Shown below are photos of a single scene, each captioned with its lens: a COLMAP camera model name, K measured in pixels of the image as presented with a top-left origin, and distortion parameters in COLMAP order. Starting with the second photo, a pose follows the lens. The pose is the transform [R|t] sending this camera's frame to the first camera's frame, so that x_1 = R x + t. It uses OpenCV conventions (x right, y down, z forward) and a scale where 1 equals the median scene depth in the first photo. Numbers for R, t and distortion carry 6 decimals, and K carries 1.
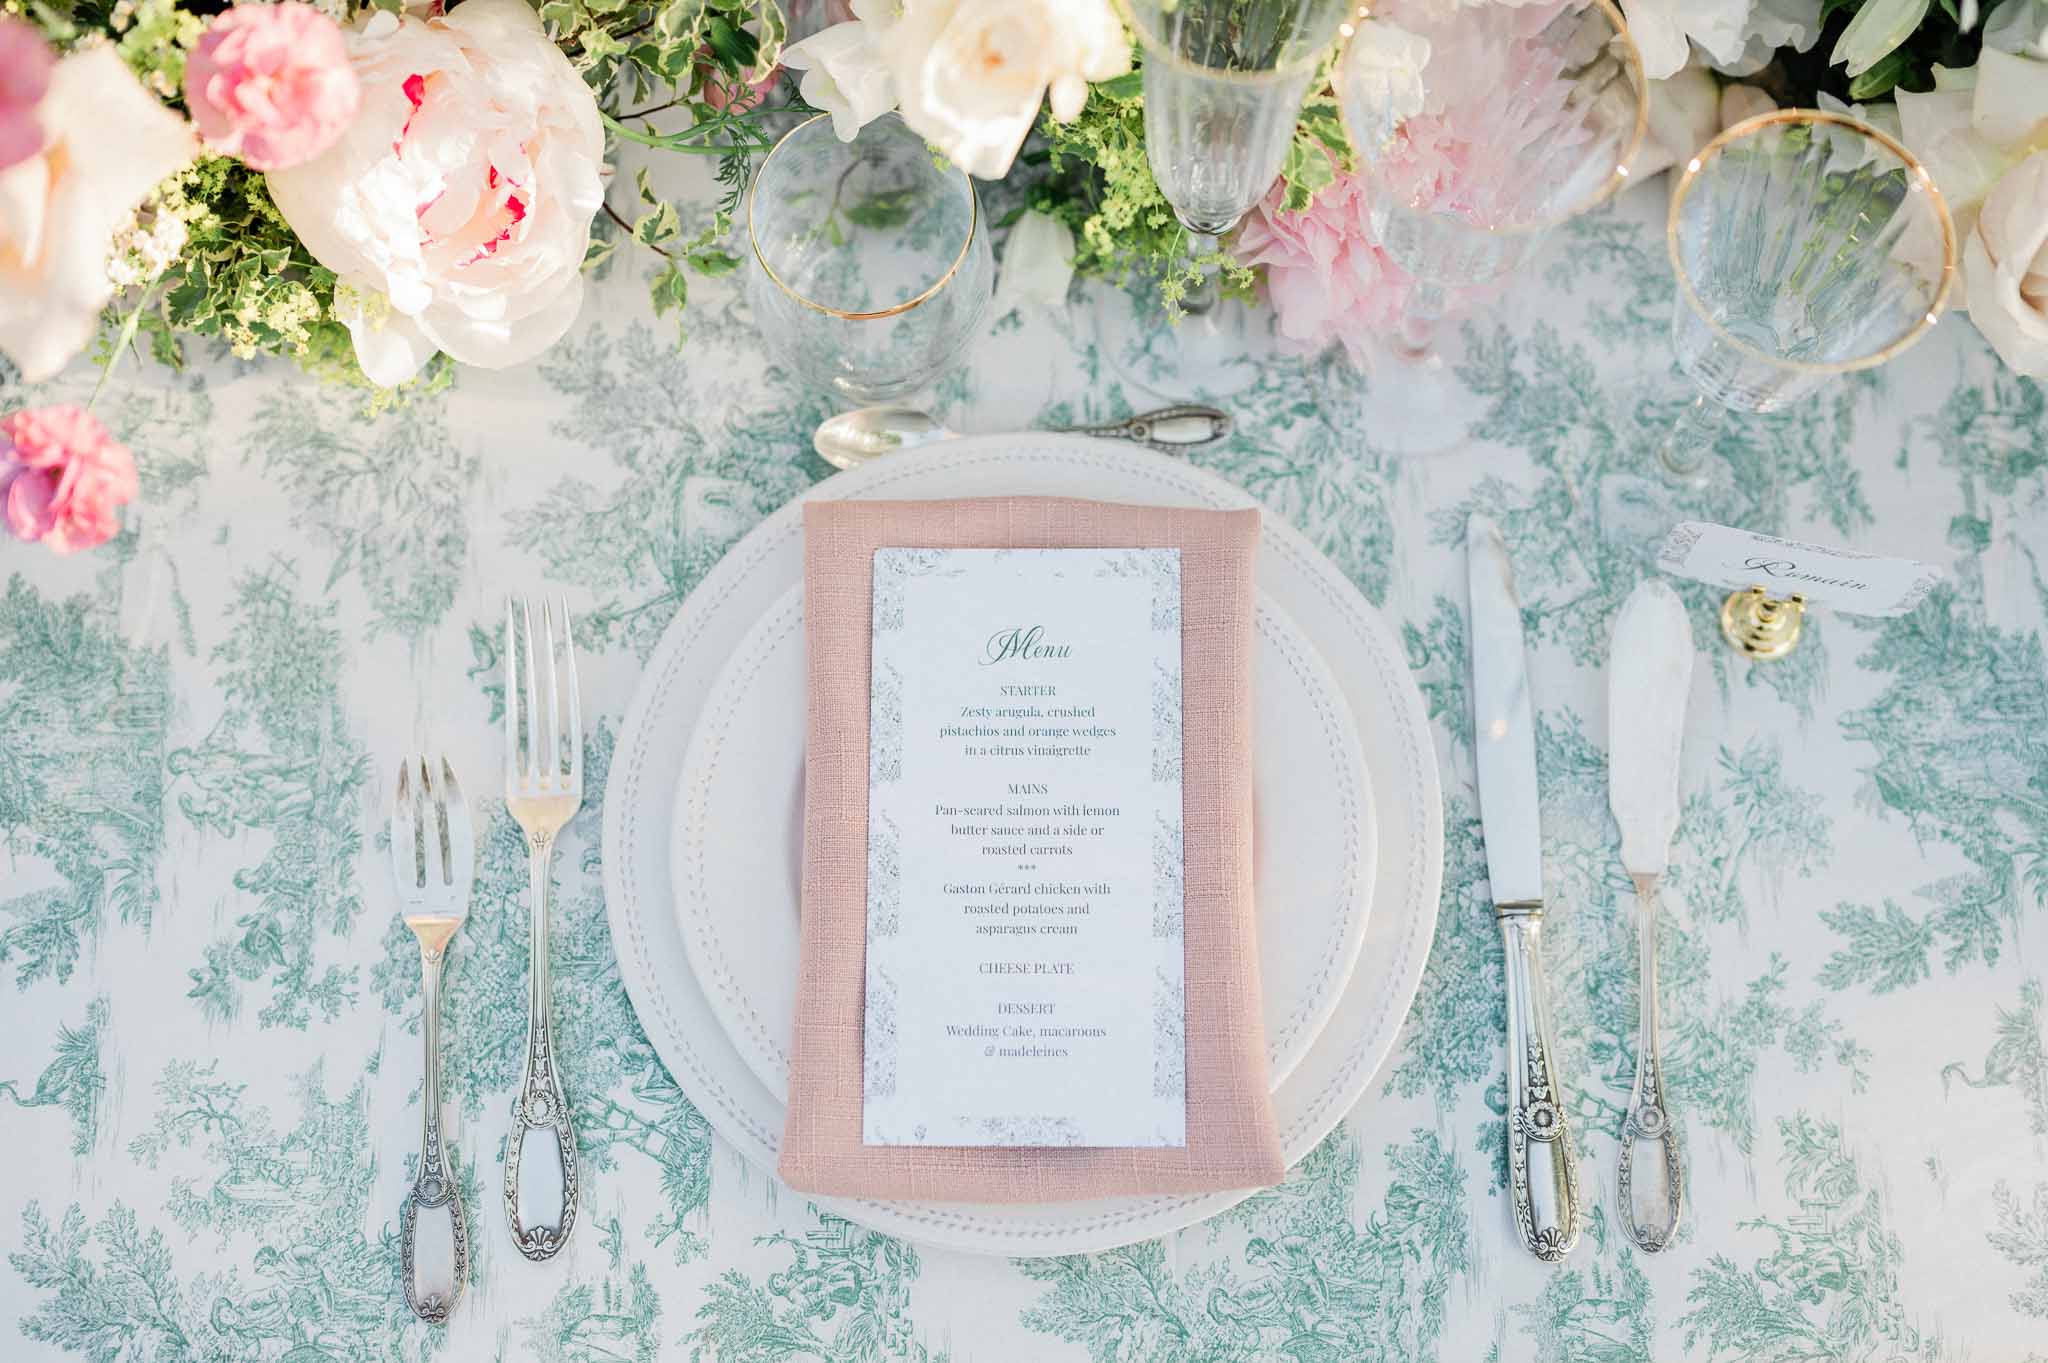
lens RADIAL K [[3027.3, 0, 1031.1], [0, 3027.3, 682.5], [0, 0, 1]] dist [-0.019531, 0.000000]
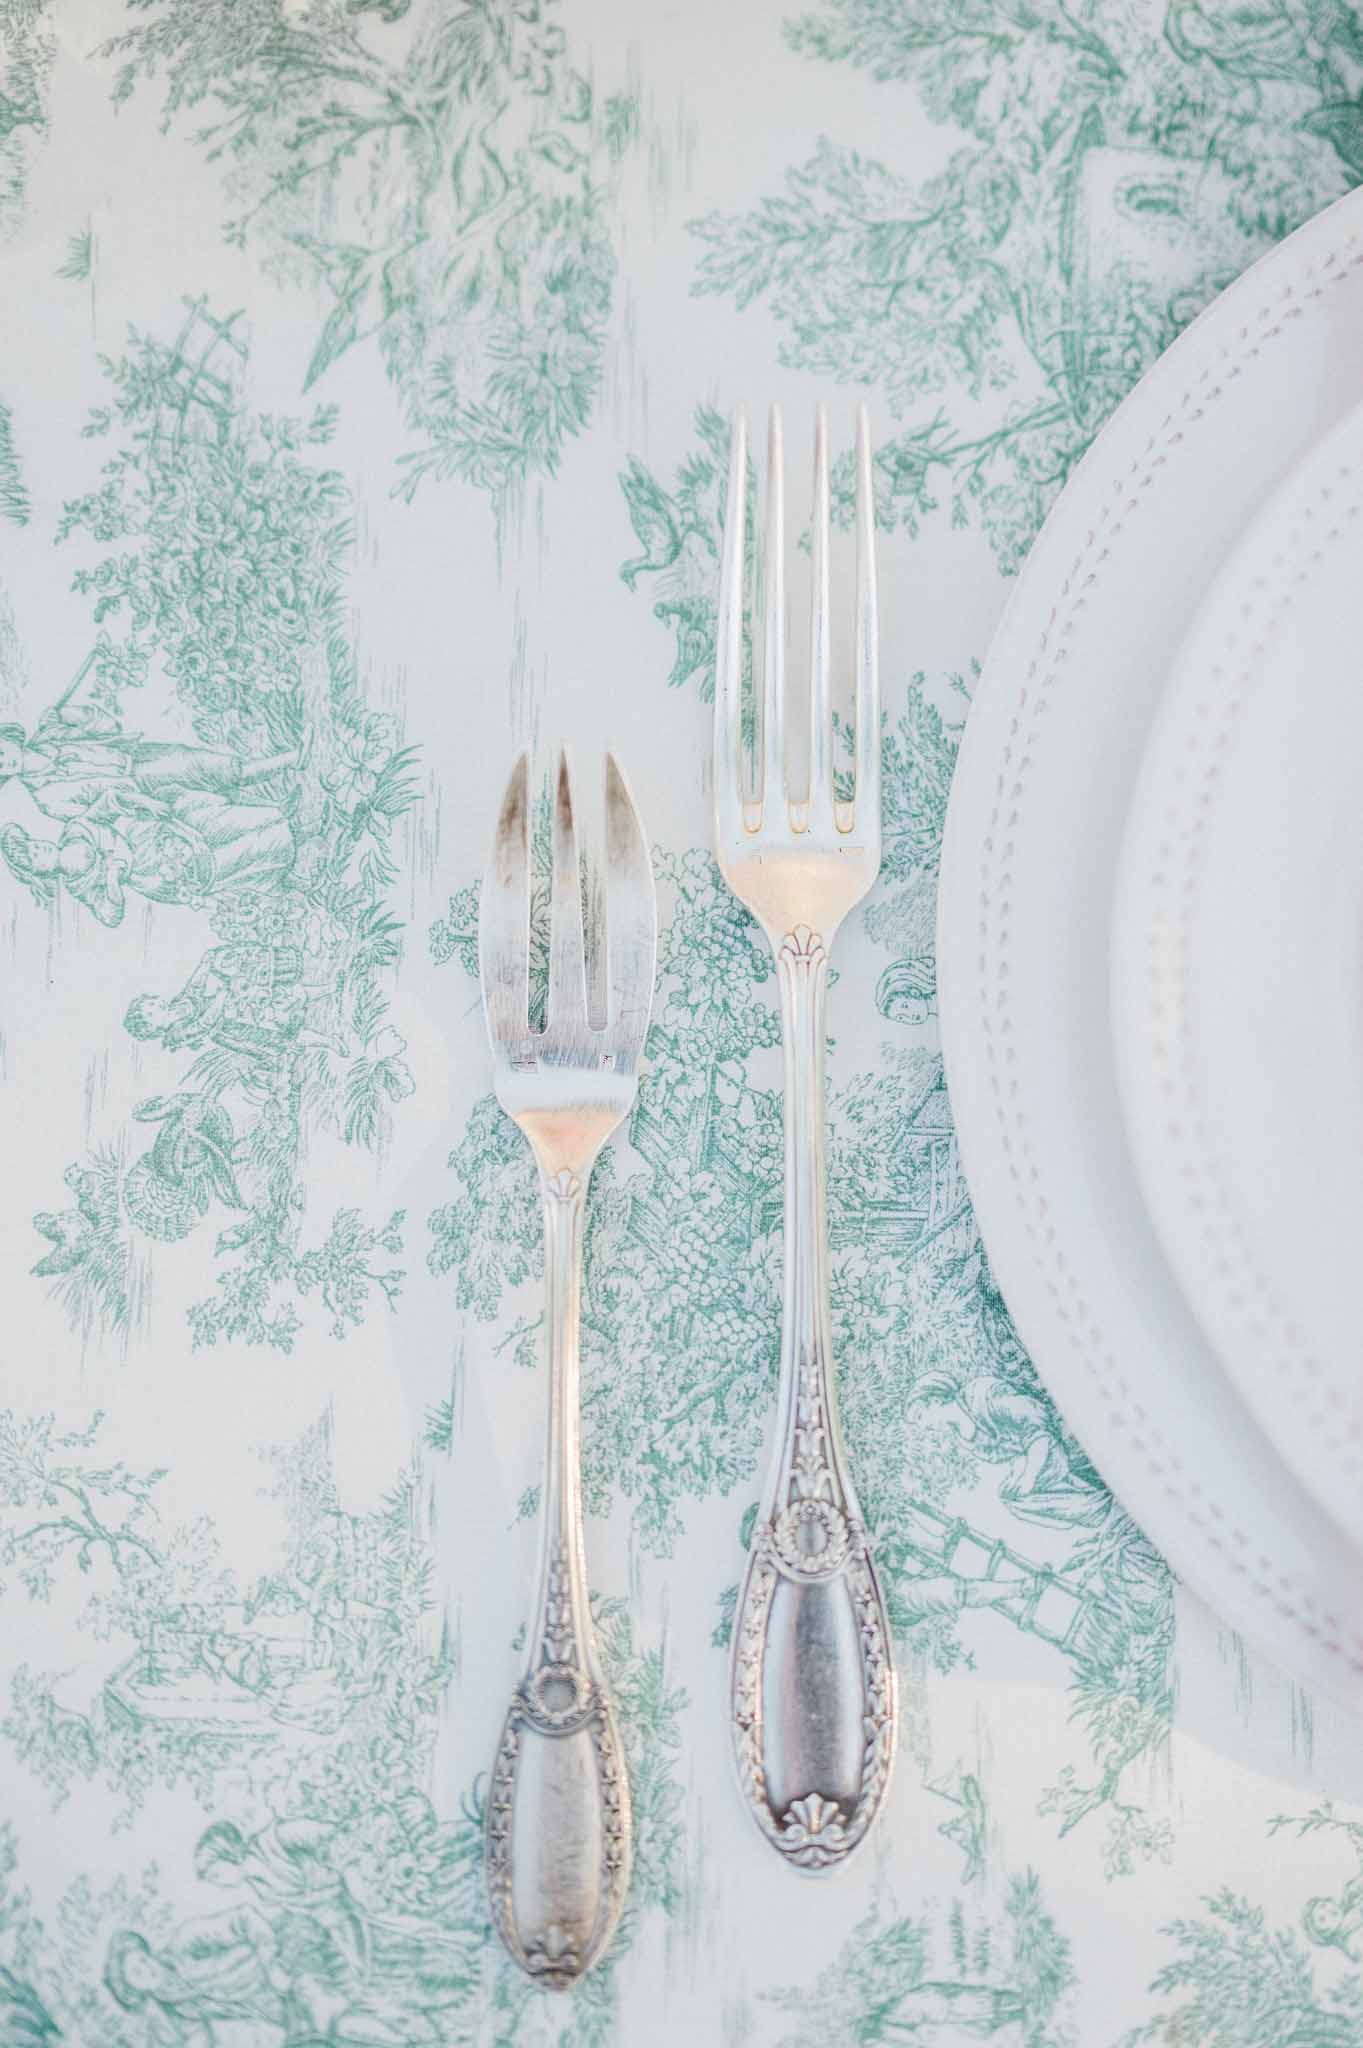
lens RADIAL K [[3027.3, 0, 673.0], [0, 3027.3, 1026.1], [0, 0, 1]] dist [-0.019531, 0.000000]
pose [[0.999801, 0.019712, 0.003159, -0.183037], [-0.019964, 0.986720, 0.161199, -0.009666], [0.000060, -0.161230, 0.986917, 0.548621]]
